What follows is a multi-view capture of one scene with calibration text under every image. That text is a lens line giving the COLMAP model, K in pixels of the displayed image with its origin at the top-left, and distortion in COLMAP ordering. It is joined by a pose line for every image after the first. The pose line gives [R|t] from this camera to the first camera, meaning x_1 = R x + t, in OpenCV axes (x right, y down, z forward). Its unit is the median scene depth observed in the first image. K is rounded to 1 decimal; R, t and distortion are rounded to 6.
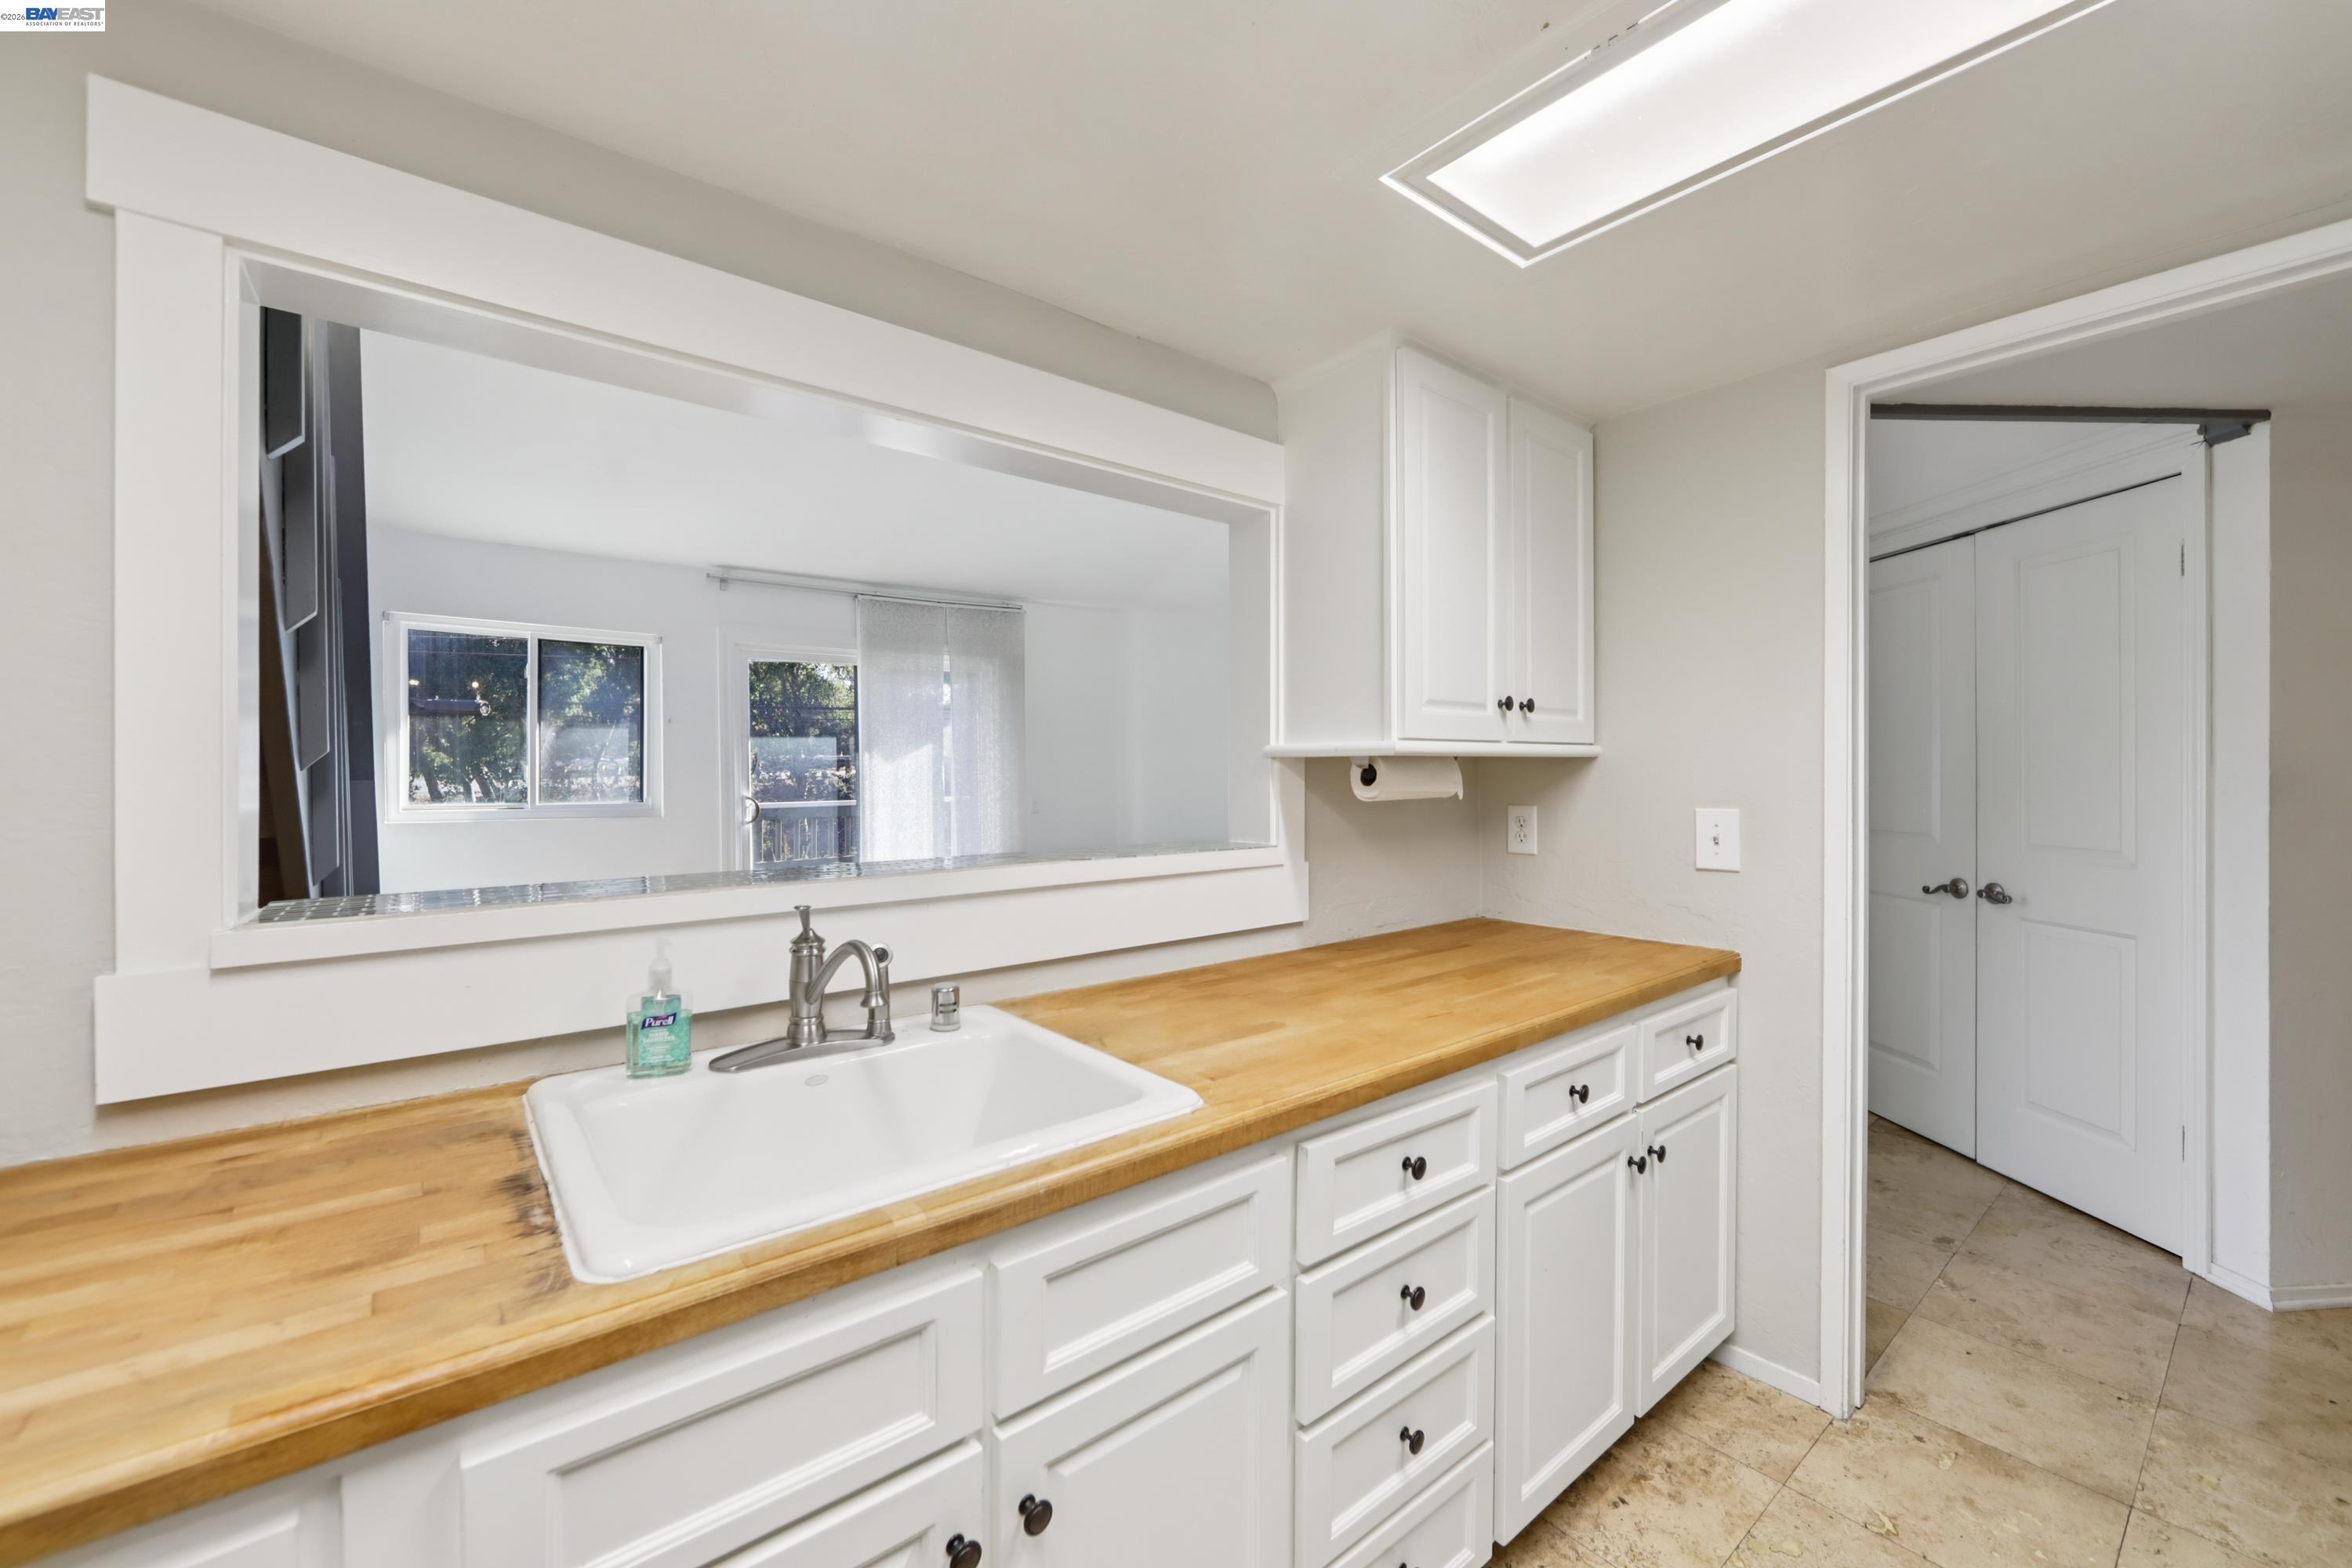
lens RADIAL K [[934.2, 0, 1175.6], [0, 934.2, 773.7], [0, 0, 1]] dist [-0.010523, 0.000224]
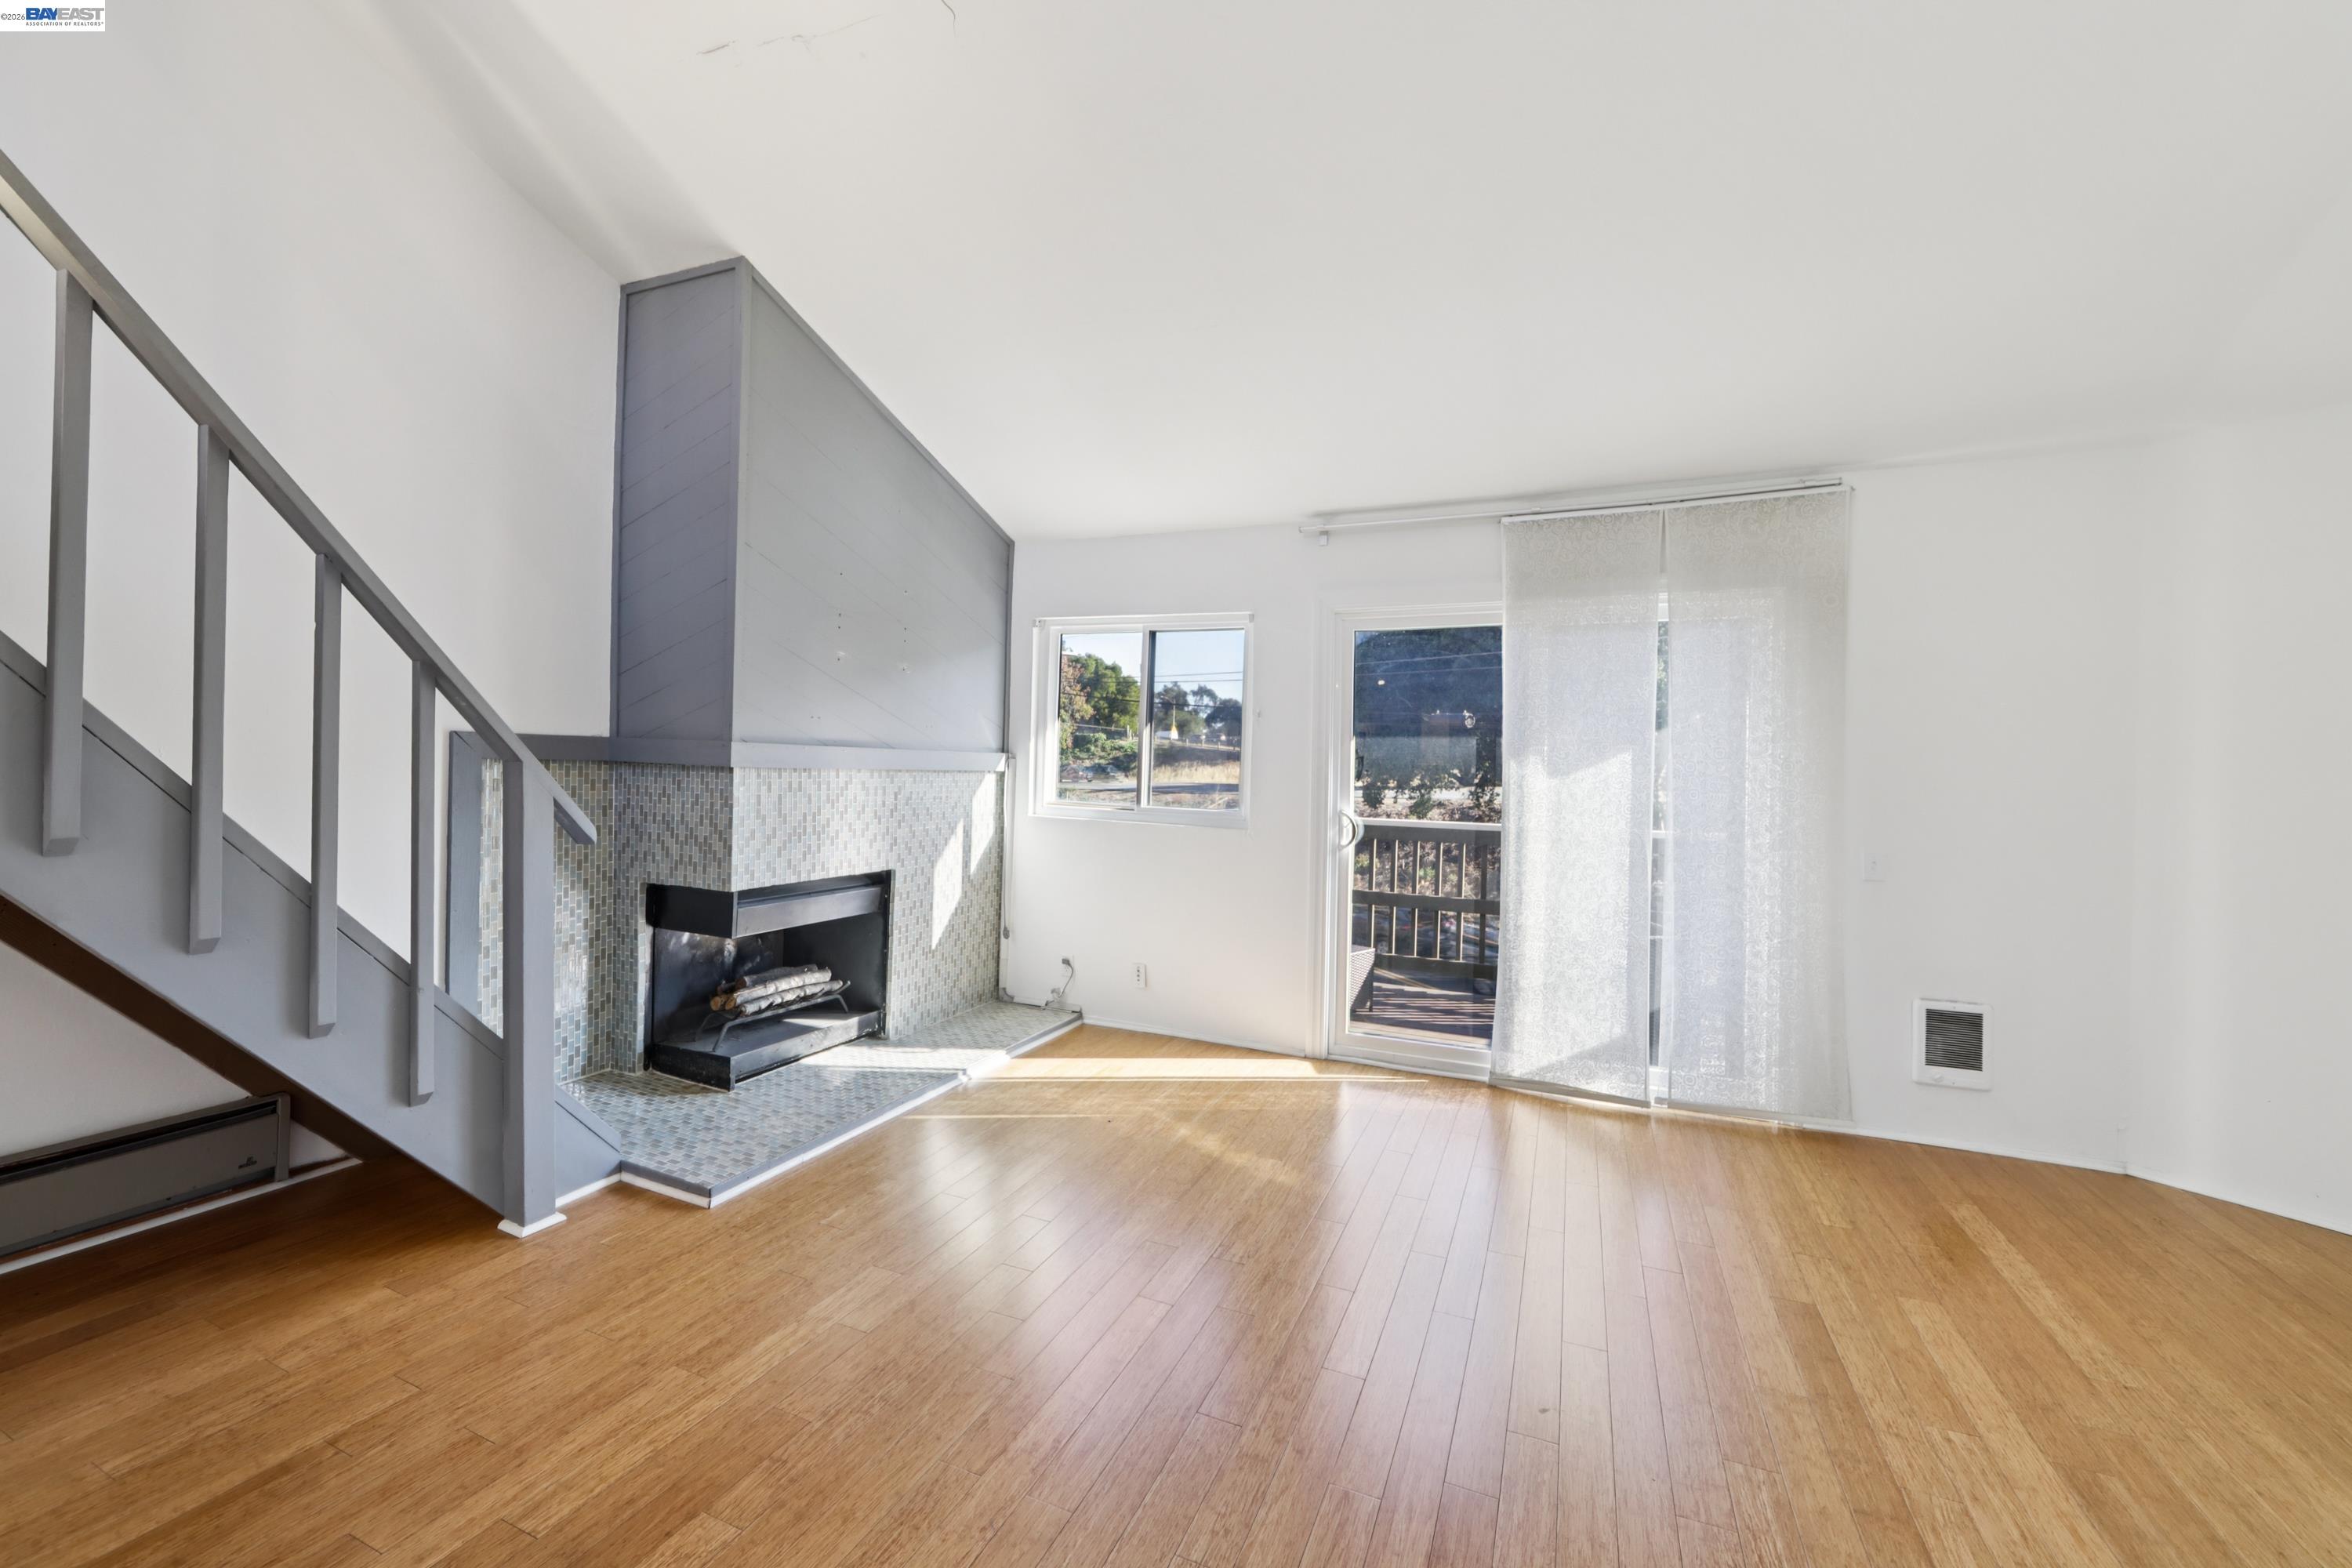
lens RADIAL K [[934.2, 0, 1172.3], [0, 934.2, 771.5], [0, 0, 1]] dist [-0.010523, 0.000224]
pose [[0.454116, 0.021282, -0.890688, 0.138879], [-0.037079, 0.999300, 0.004972, -0.006869], [0.890171, 0.030768, 0.454587, 0.481064]]
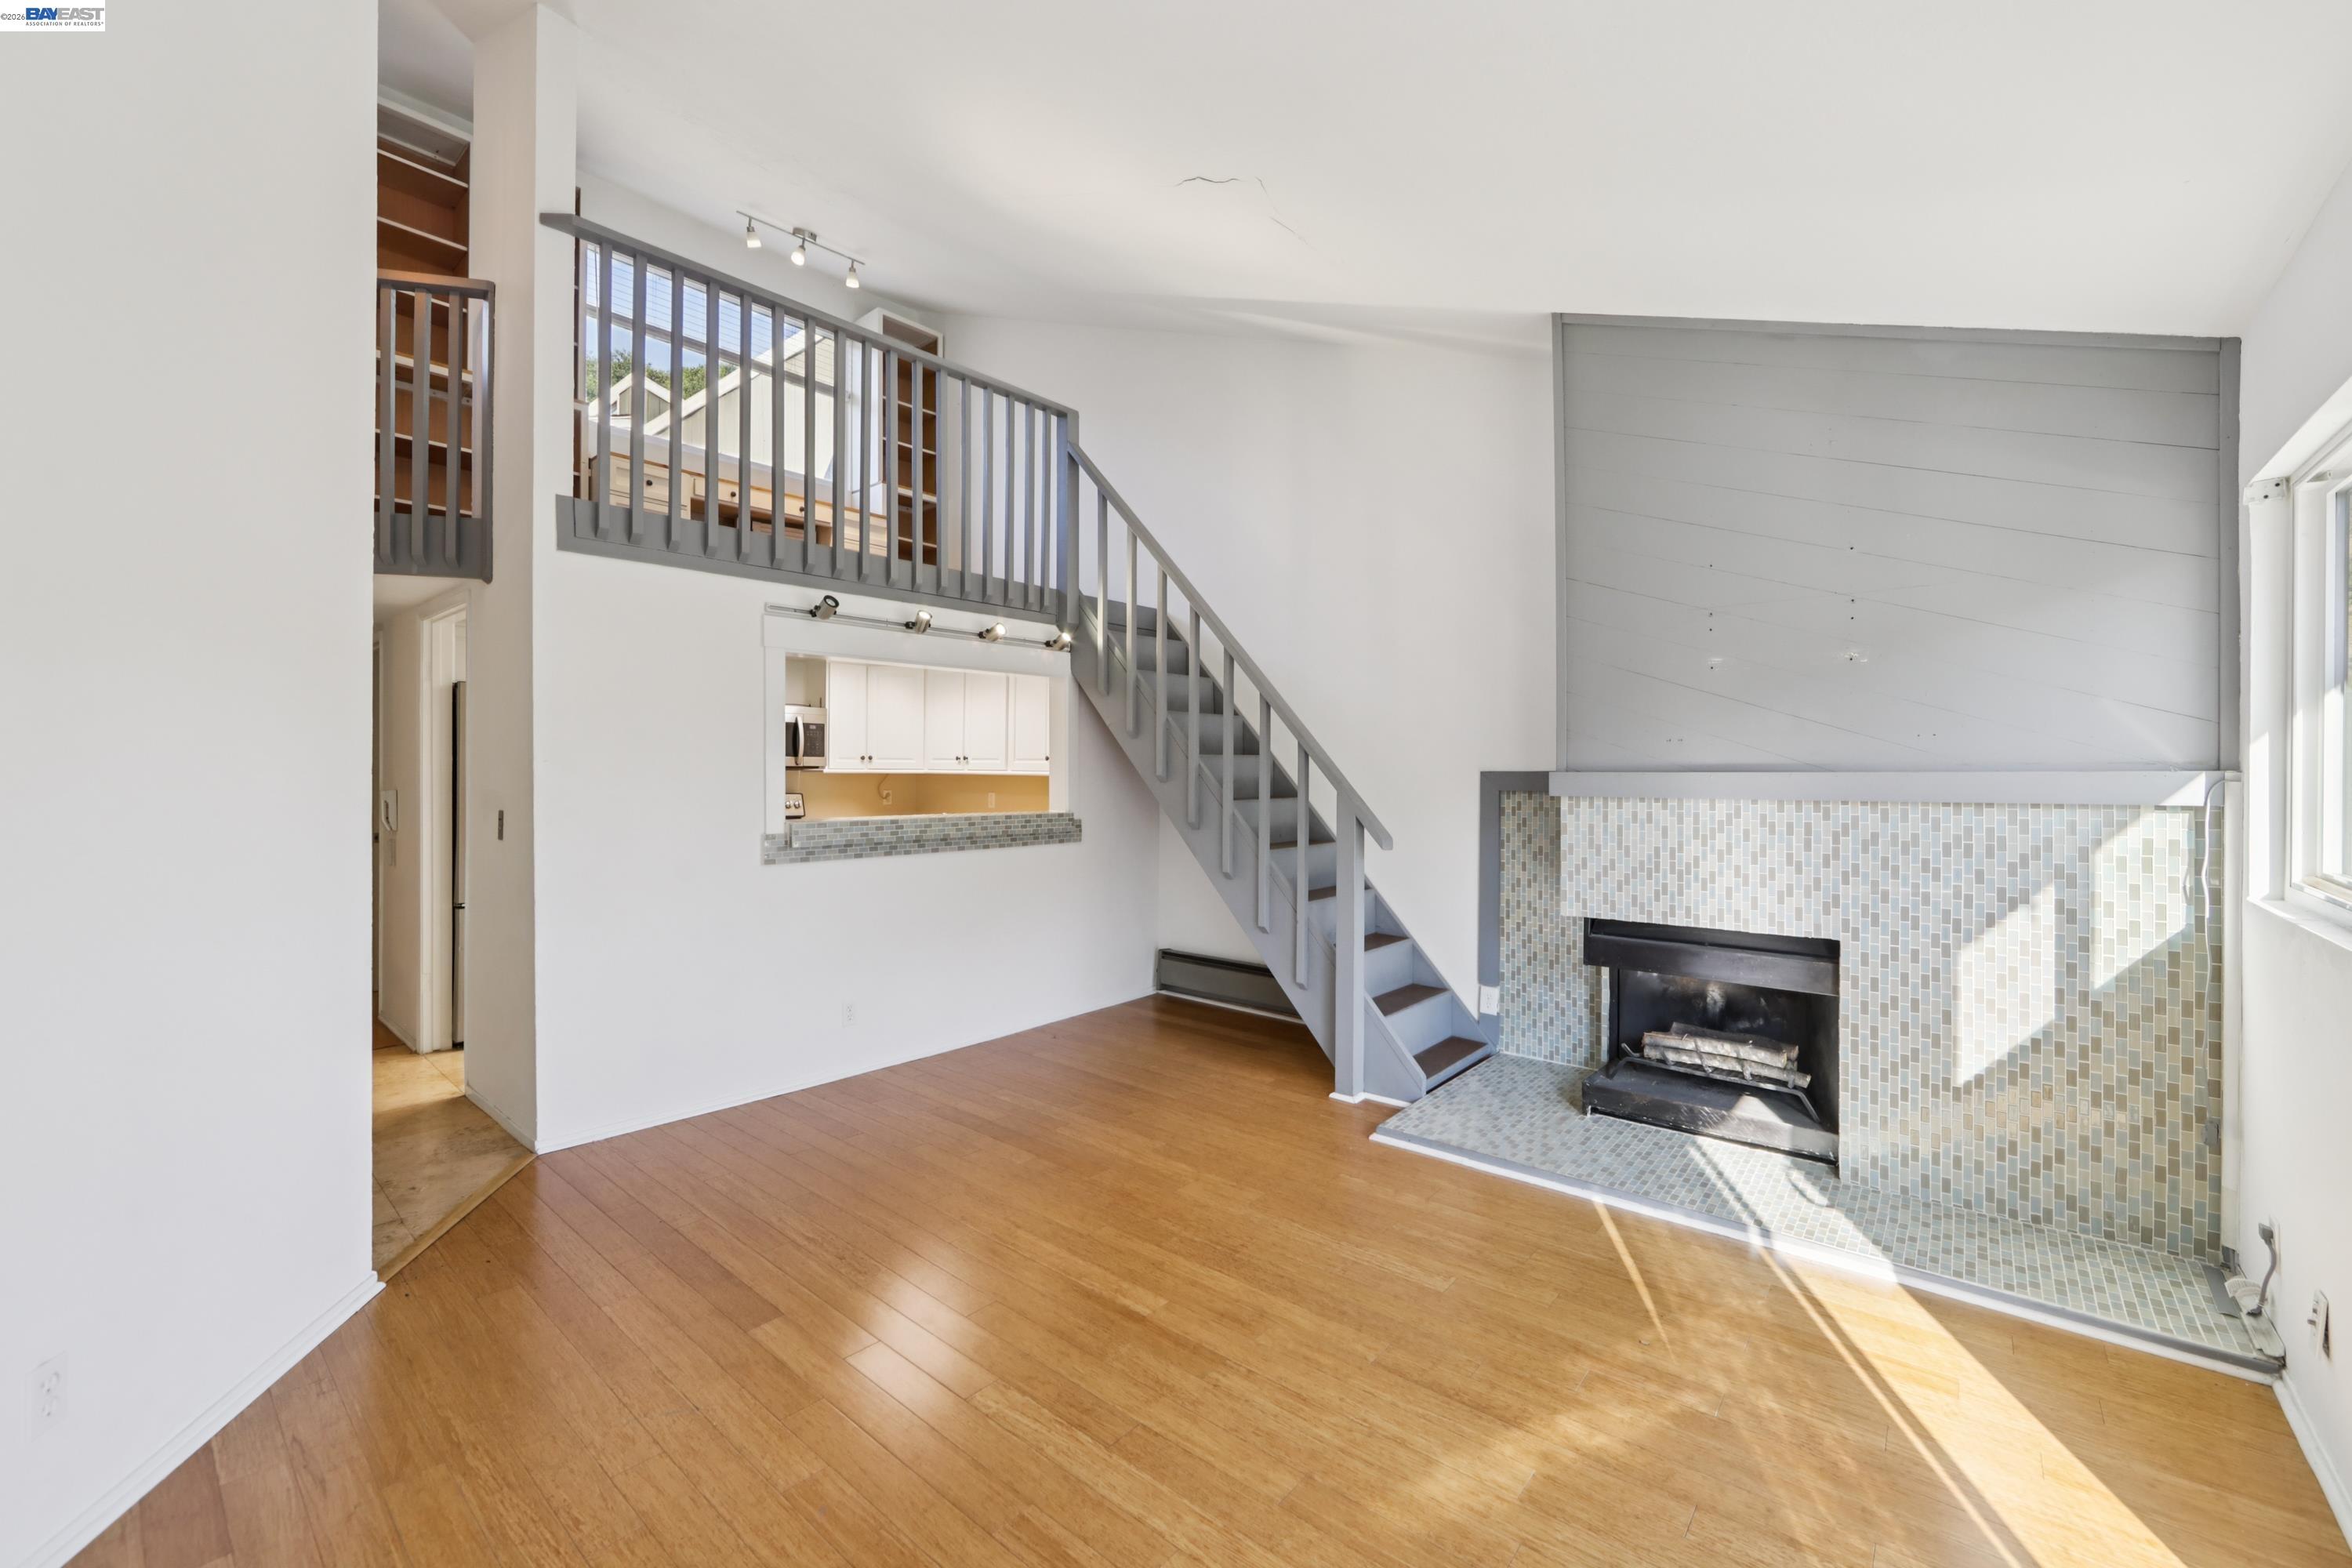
lens RADIAL K [[934.2, 0, 1173.1], [0, 934.2, 780.4], [0, 0, 1]] dist [-0.010523, 0.000224]
pose [[-0.983777, 0.001758, -0.179387, -0.153299], [-0.000517, 0.999920, 0.012635, -0.014339], [0.179395, 0.012523, -0.983697, 1.069673]]
